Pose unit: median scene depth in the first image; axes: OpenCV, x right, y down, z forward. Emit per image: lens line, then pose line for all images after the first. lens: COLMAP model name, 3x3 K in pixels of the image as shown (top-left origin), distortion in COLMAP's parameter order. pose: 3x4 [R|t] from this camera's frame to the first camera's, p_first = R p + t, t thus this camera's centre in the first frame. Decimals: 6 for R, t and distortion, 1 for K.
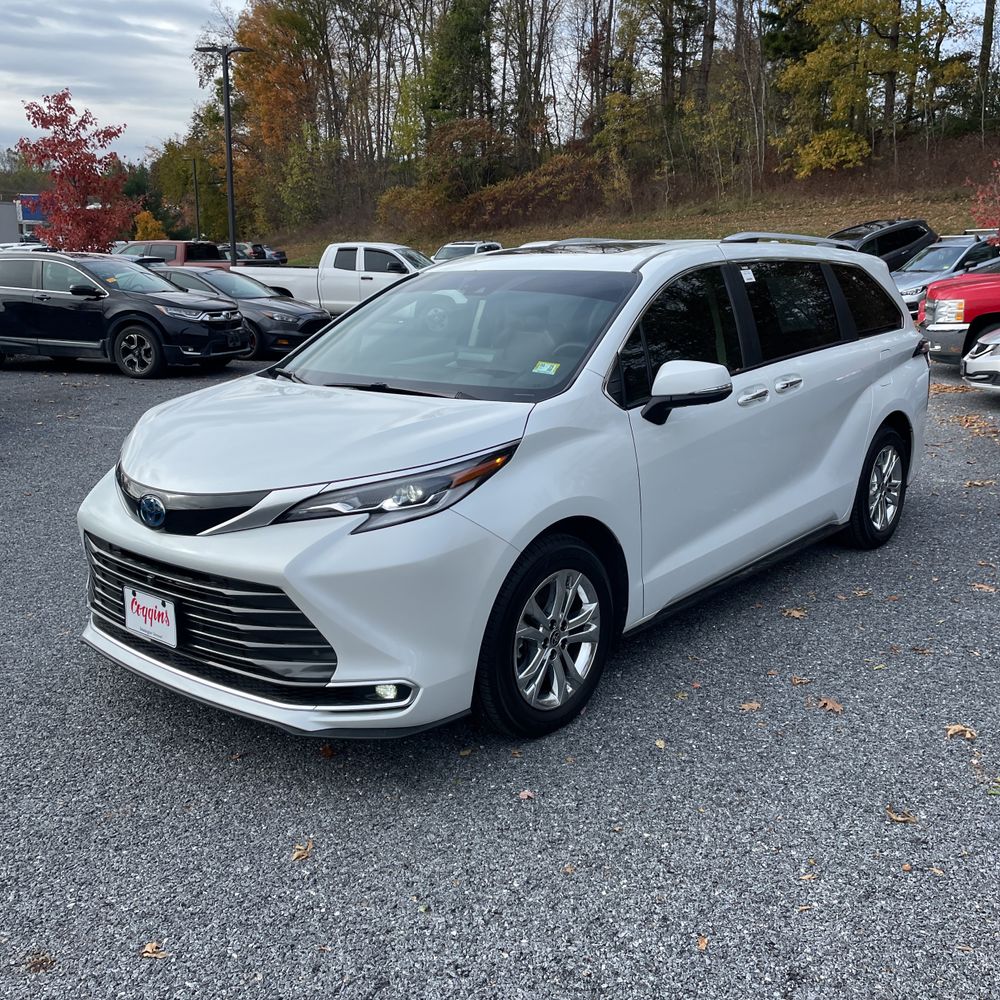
lens RADIAL K [[1008.1, 0, 515.7], [0, 1008.1, 491.7], [0, 0, 1]] dist [0.033414, 0.000000]
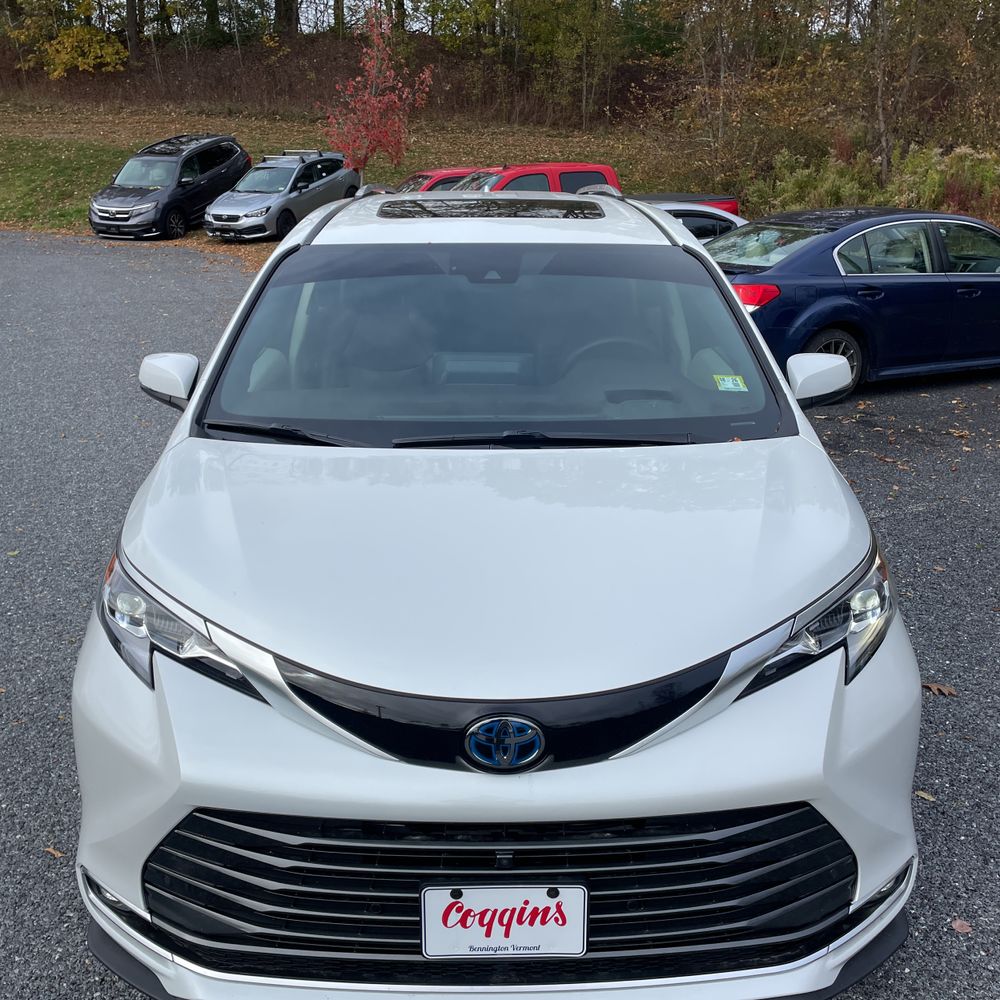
lens RADIAL K [[1008.1, 0, 497.0], [0, 1008.1, 497.7], [0, 0, 1]] dist [0.033414, 0.000000]
pose [[0.759342, -0.186188, 0.623485, -0.097873], [0.130556, 0.982298, 0.134334, -0.026688], [-0.637459, -0.020606, 0.770208, 0.084271]]
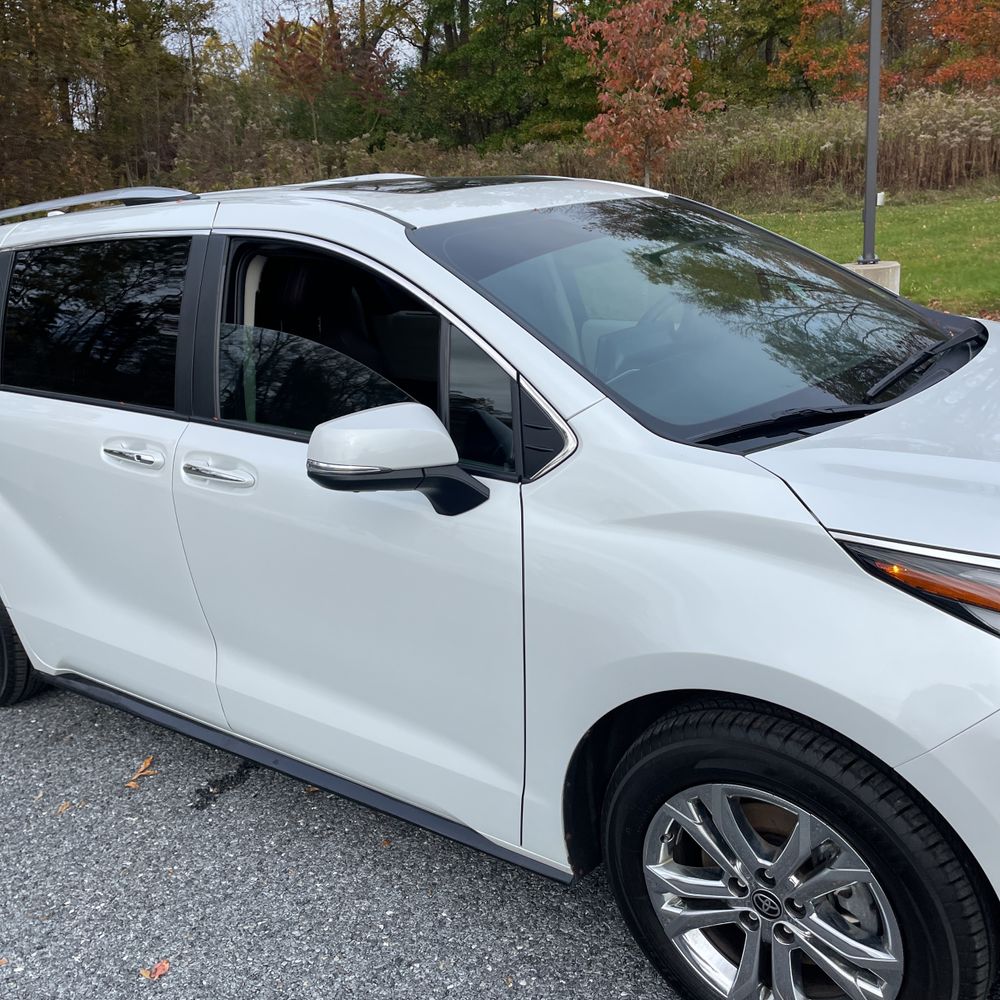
lens RADIAL K [[1008.1, 0, 495.6], [0, 1008.1, 504.5], [0, 0, 1]] dist [0.033414, 0.000000]
pose [[-0.034471, -0.273341, 0.961299, -0.126338], [0.305245, 0.913029, 0.270561, -0.046213], [-0.951650, 0.302759, 0.051963, 0.211894]]
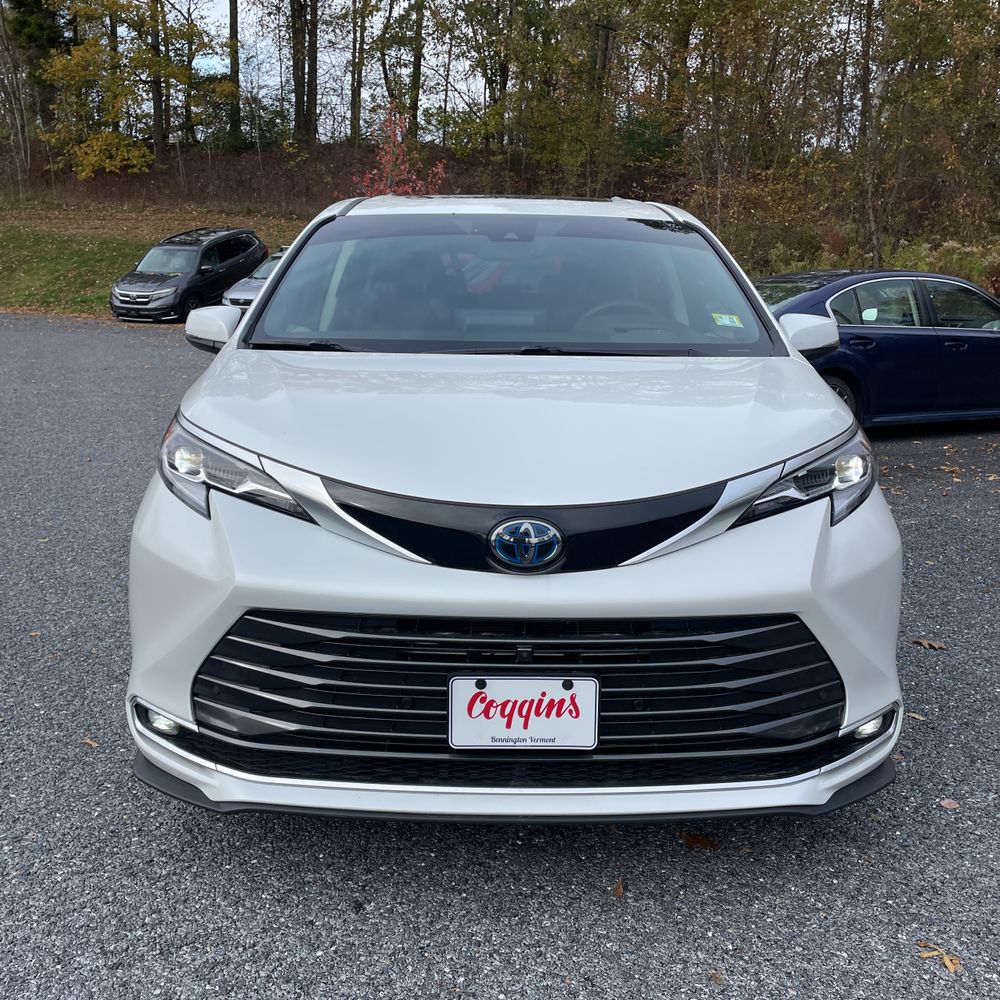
lens RADIAL K [[1008.1, 0, 498.7], [0, 1008.1, 494.7], [0, 0, 1]] dist [0.033414, 0.000000]
pose [[0.761339, -0.110082, 0.638940, -0.109665], [0.117259, 0.992608, 0.031293, -0.004349], [-0.637662, 0.051097, 0.768620, 0.077640]]
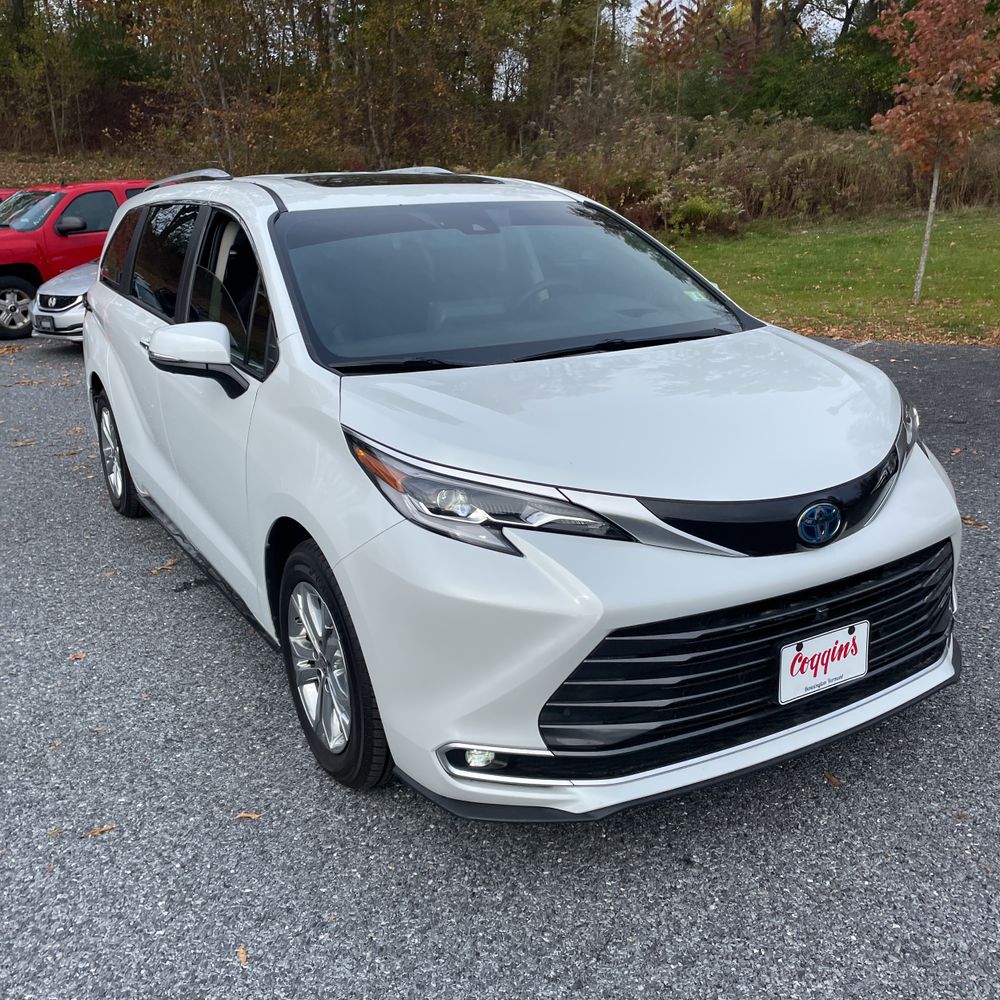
lens RADIAL K [[1008.1, 0, 491.6], [0, 1008.1, 501.3], [0, 0, 1]] dist [0.033414, 0.000000]
pose [[0.347130, -0.267829, 0.898760, -0.158685], [0.225049, 0.954139, 0.197410, -0.028101], [-0.910414, 0.133738, 0.391485, 0.133836]]
